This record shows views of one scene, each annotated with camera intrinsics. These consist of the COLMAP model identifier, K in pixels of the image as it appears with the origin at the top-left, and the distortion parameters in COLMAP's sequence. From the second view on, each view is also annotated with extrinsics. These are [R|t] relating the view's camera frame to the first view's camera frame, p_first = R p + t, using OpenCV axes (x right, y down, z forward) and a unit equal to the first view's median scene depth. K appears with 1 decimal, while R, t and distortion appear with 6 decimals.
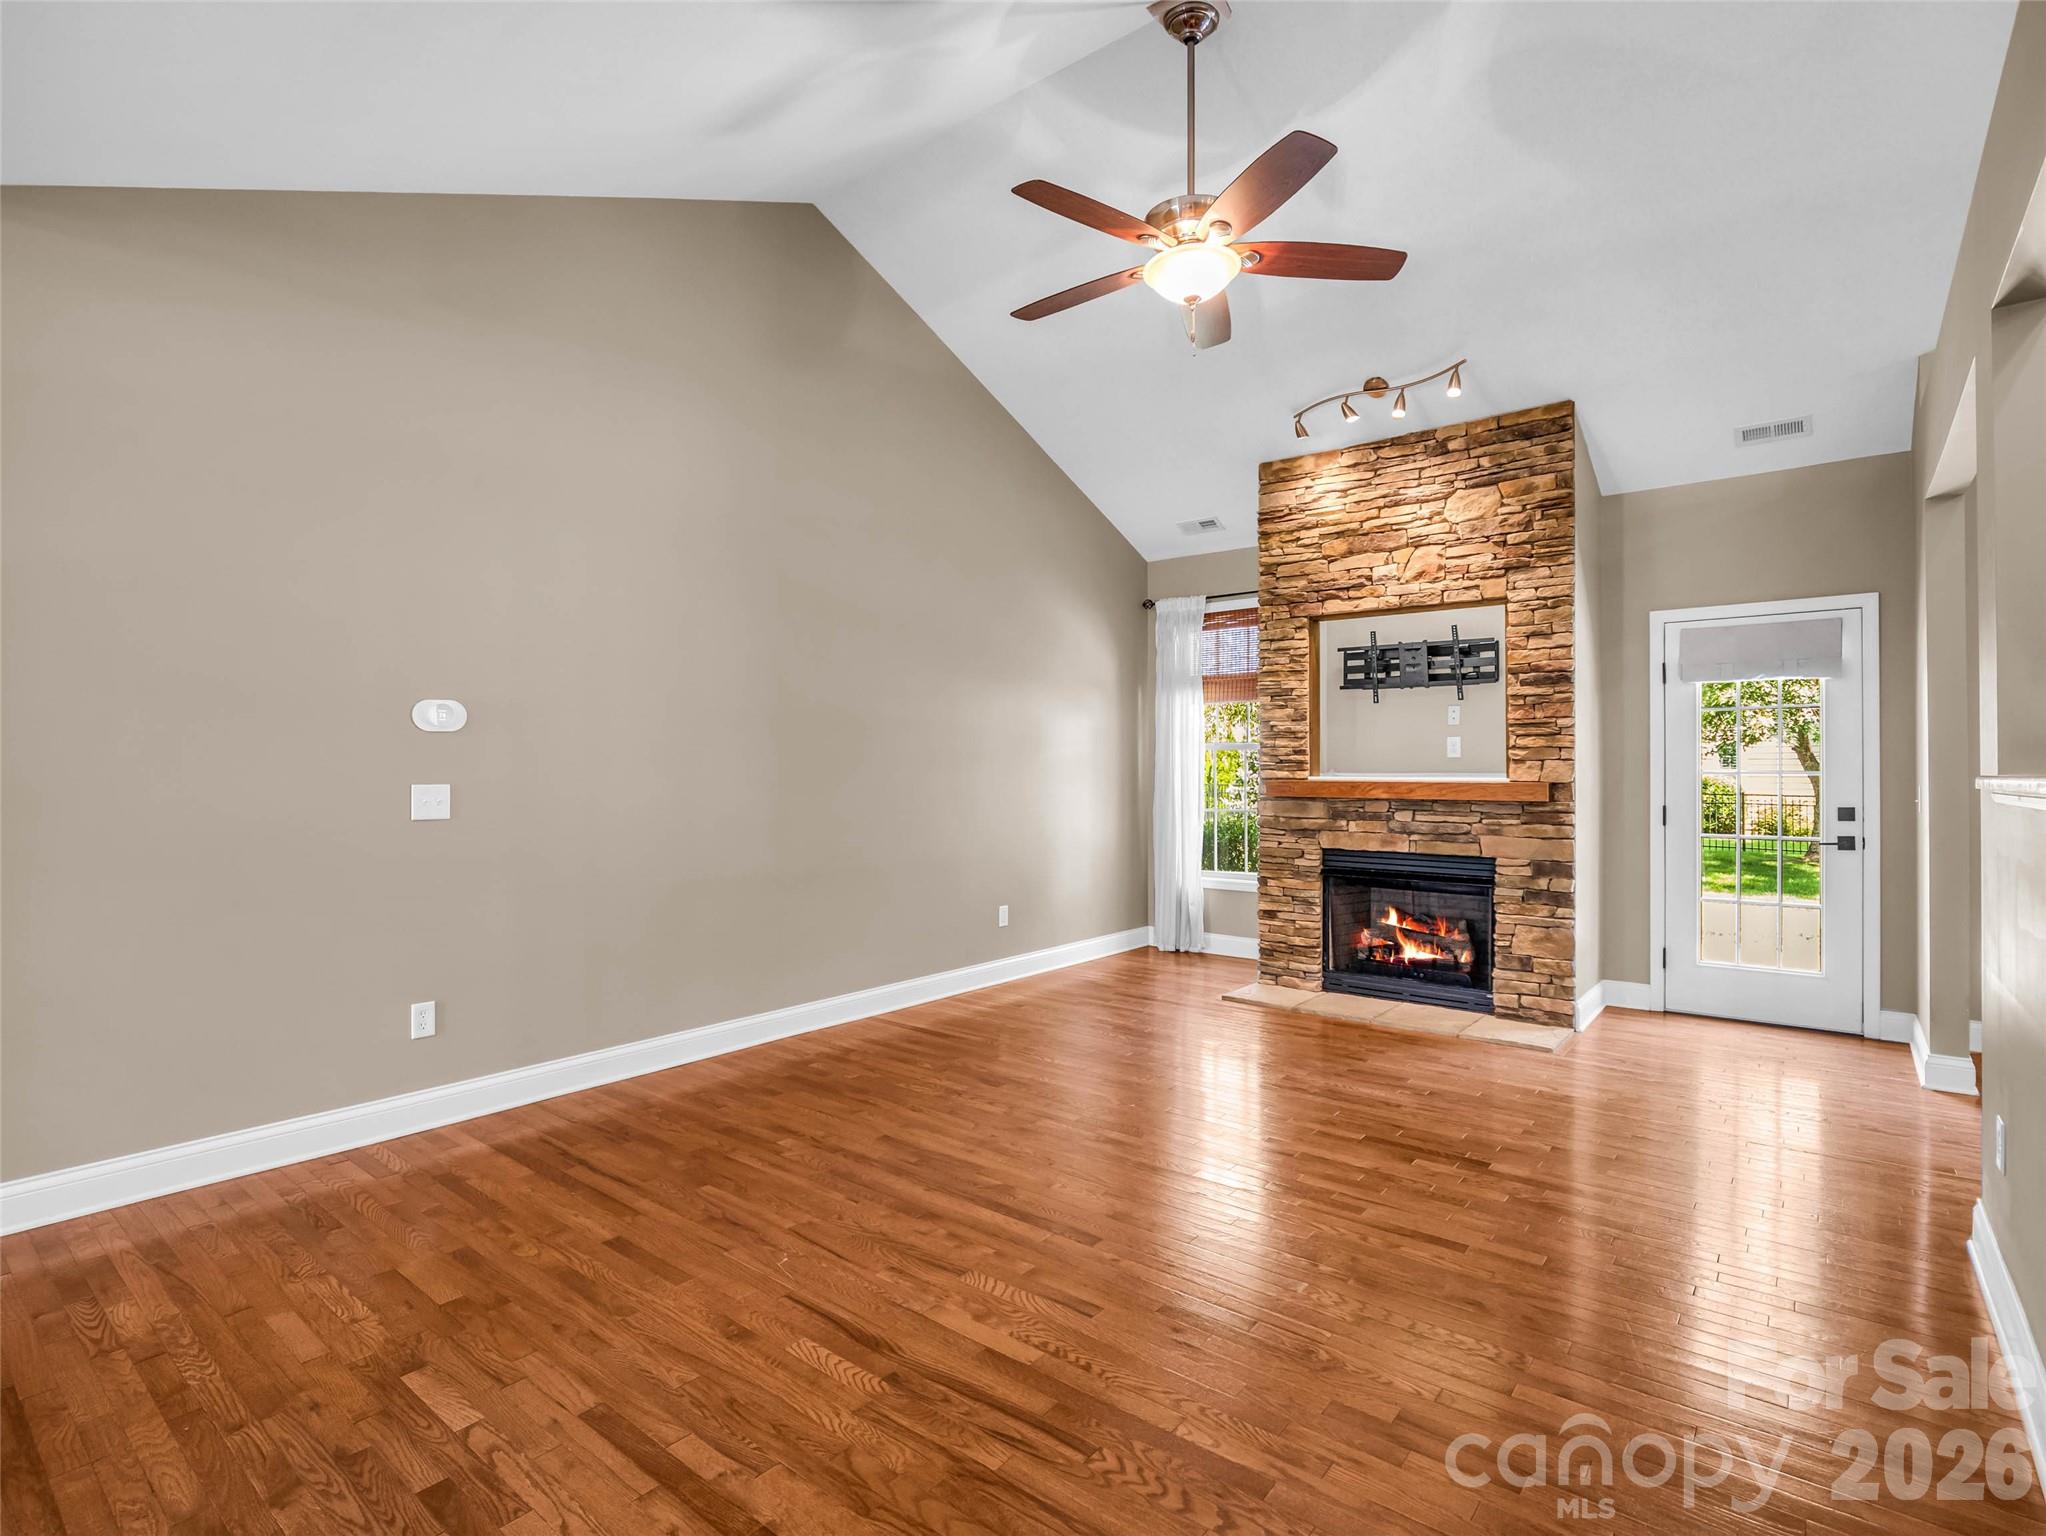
lens RADIAL K [[1014.3, 0, 1028.7], [0, 1014.3, 767.6], [0, 0, 1]] dist [-0.005761, -0.007854]
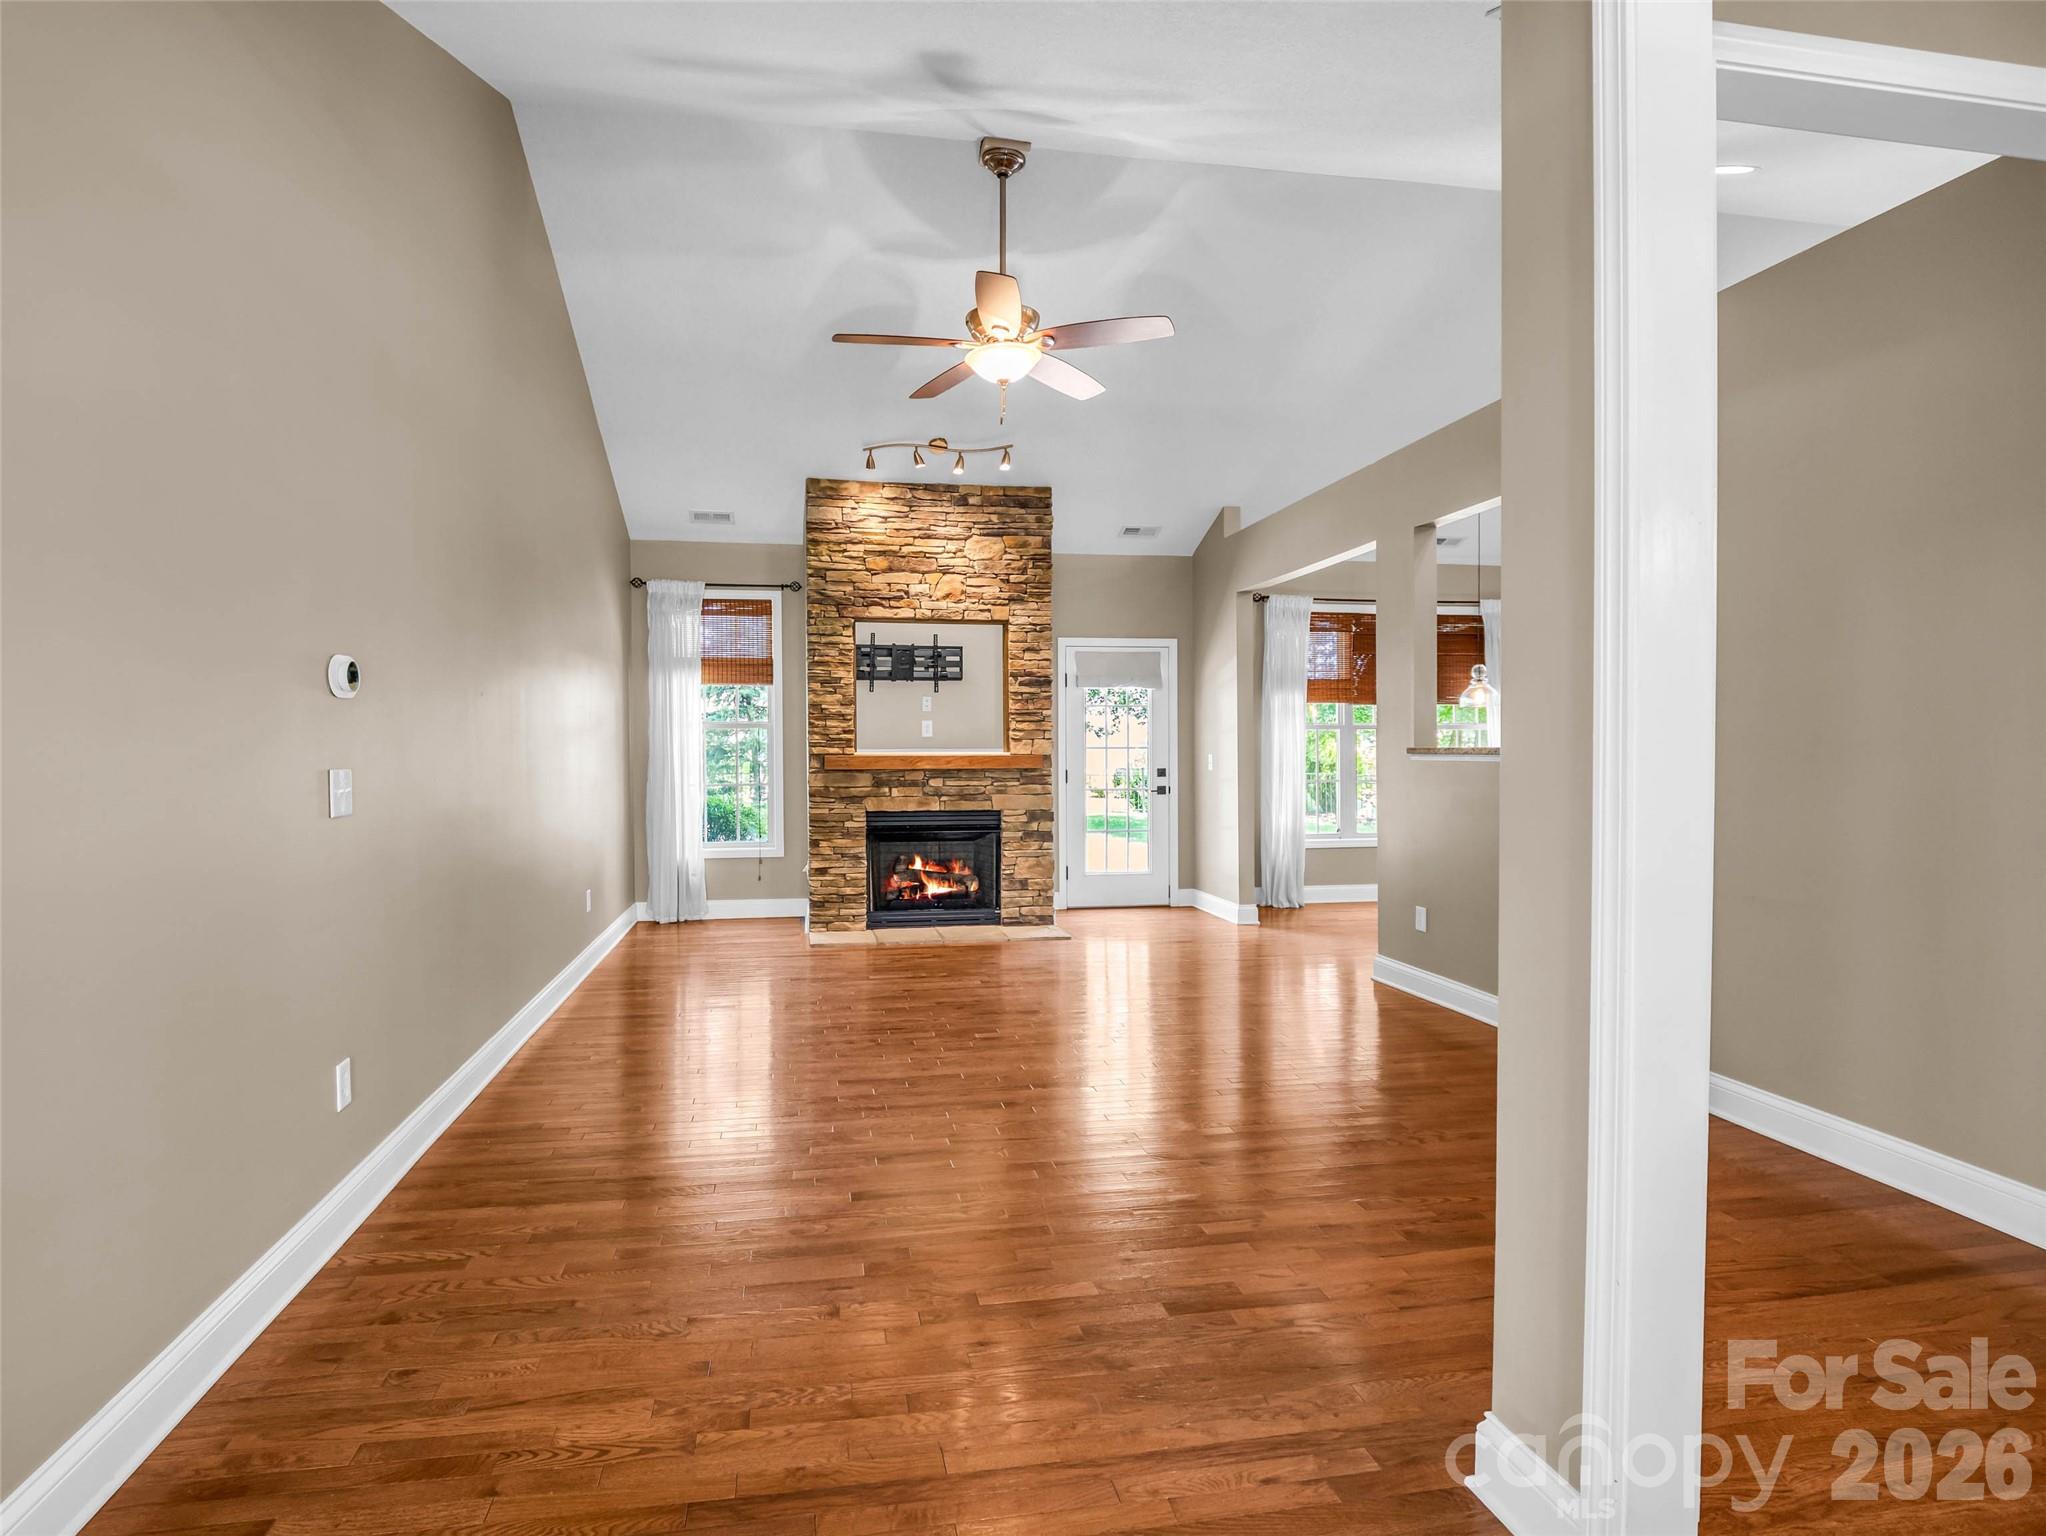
lens RADIAL K [[1014.3, 0, 986.3], [0, 1014.3, 767.5], [0, 0, 1]] dist [-0.005761, -0.007854]
pose [[0.671065, -0.017768, 0.741186, -0.508559], [0.001325, 0.999740, 0.022766, -0.000273], [-0.741398, -0.014295, 0.670914, 0.085419]]
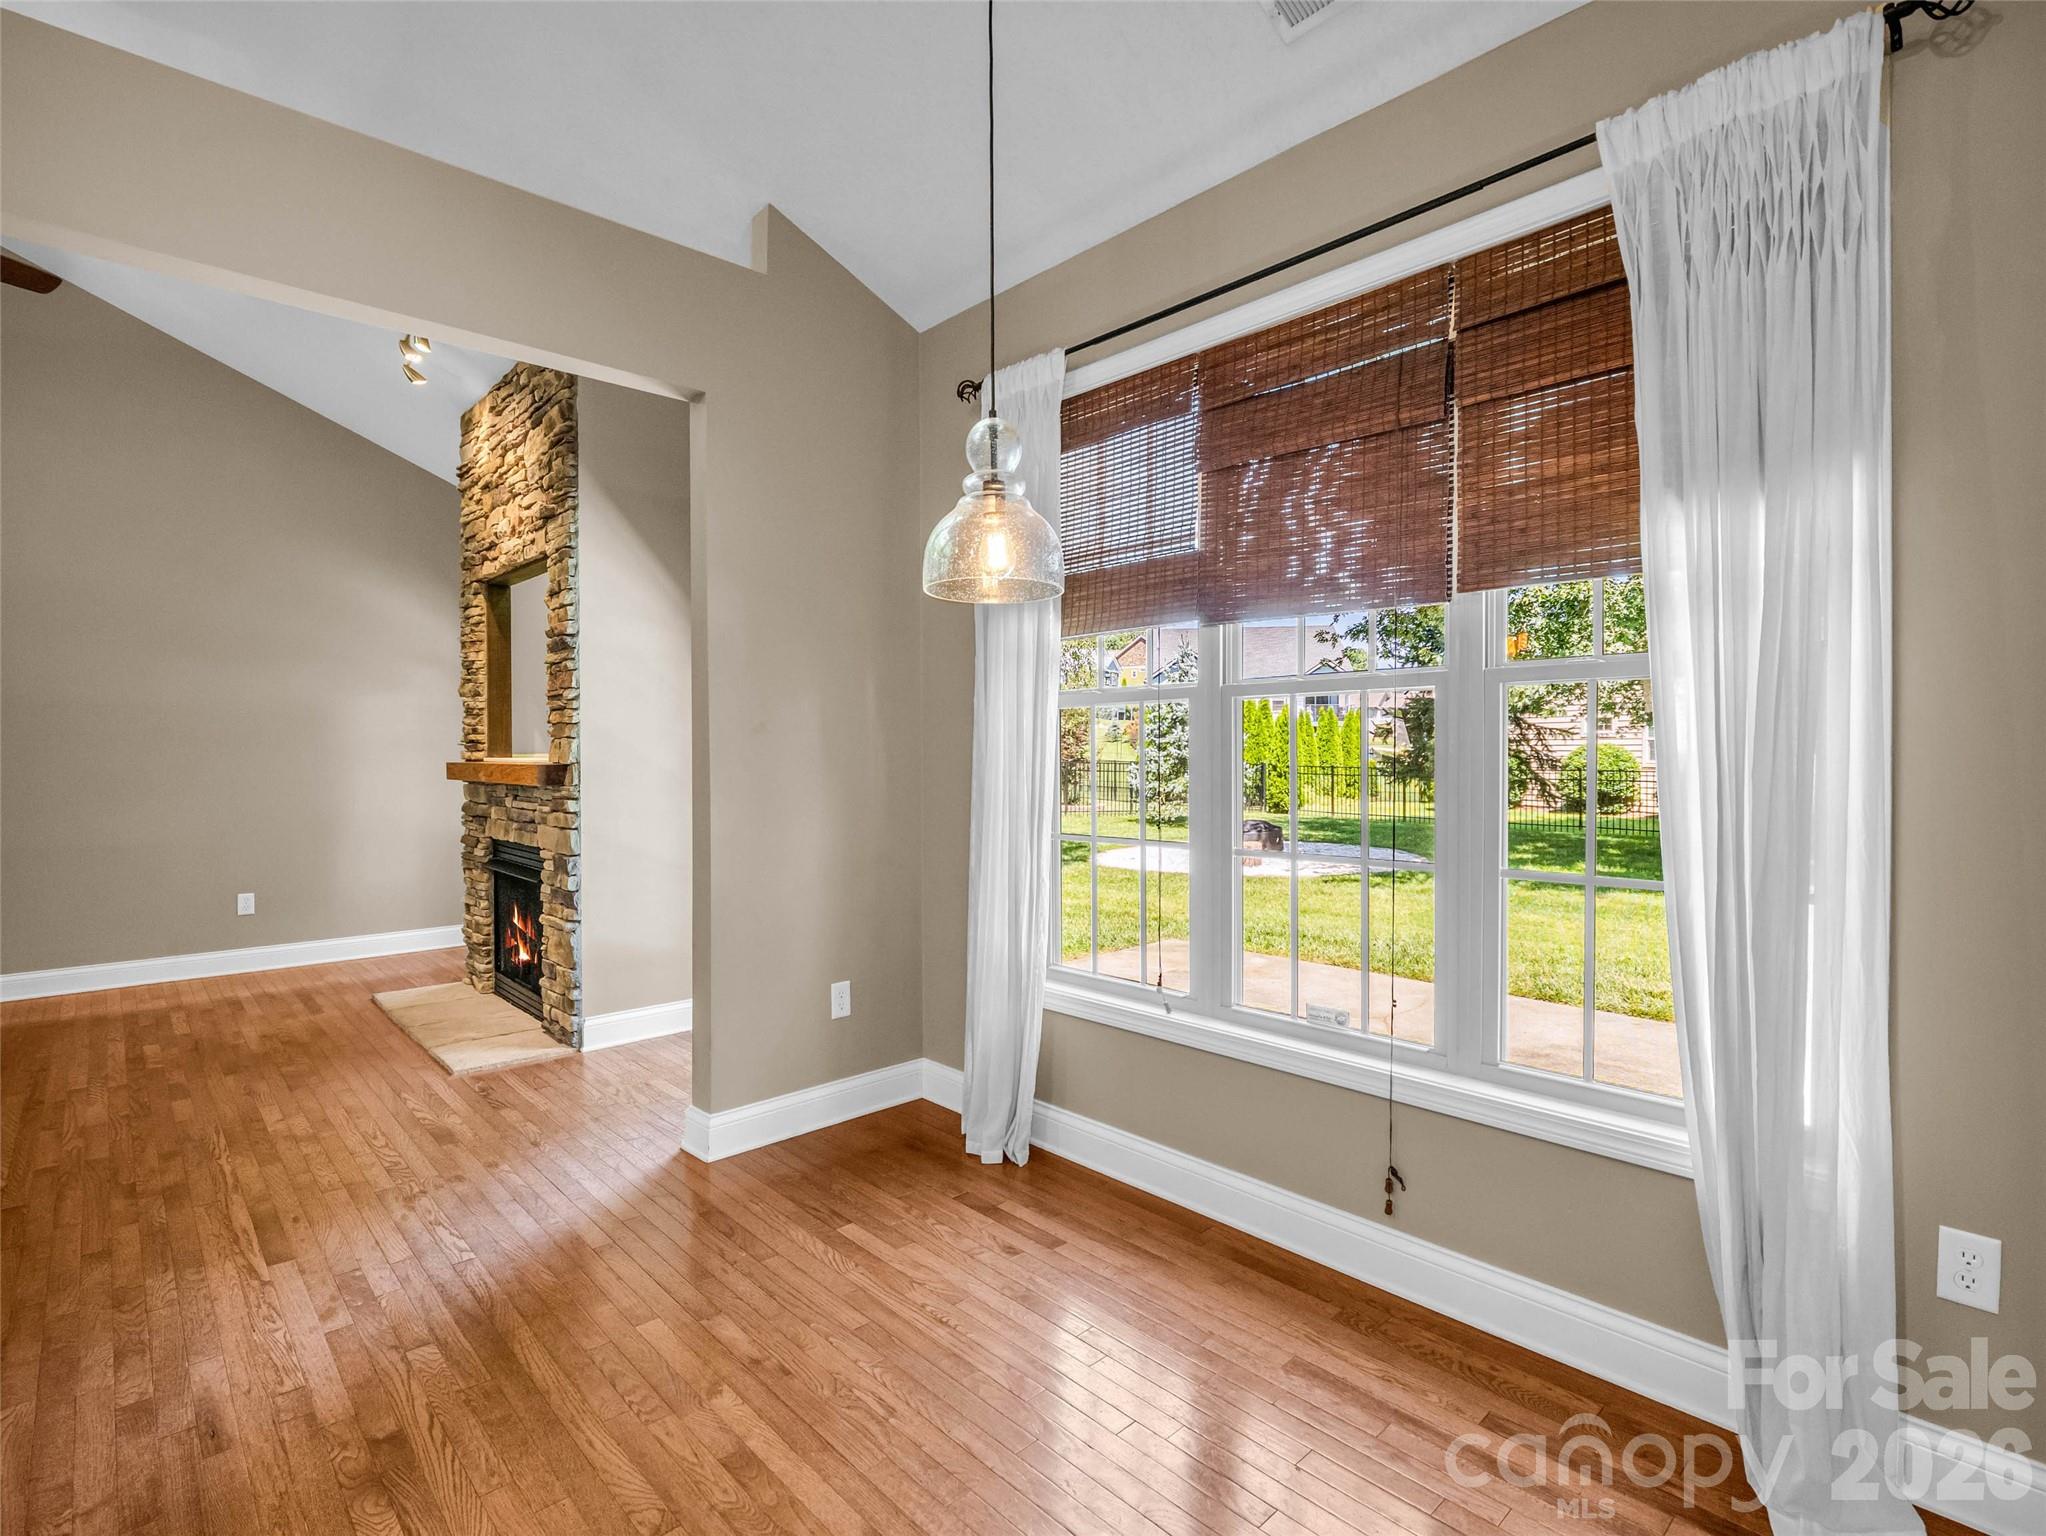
lens RADIAL K [[1014.3, 0, 1023.7], [0, 1014.3, 769.2], [0, 0, 1]] dist [-0.005761, -0.007854]
pose [[0.990893, 0.001115, -0.134645, 0.889352], [0.000777, 0.999902, 0.014001, 0.006775], [0.134647, -0.013978, 0.990795, 0.170327]]
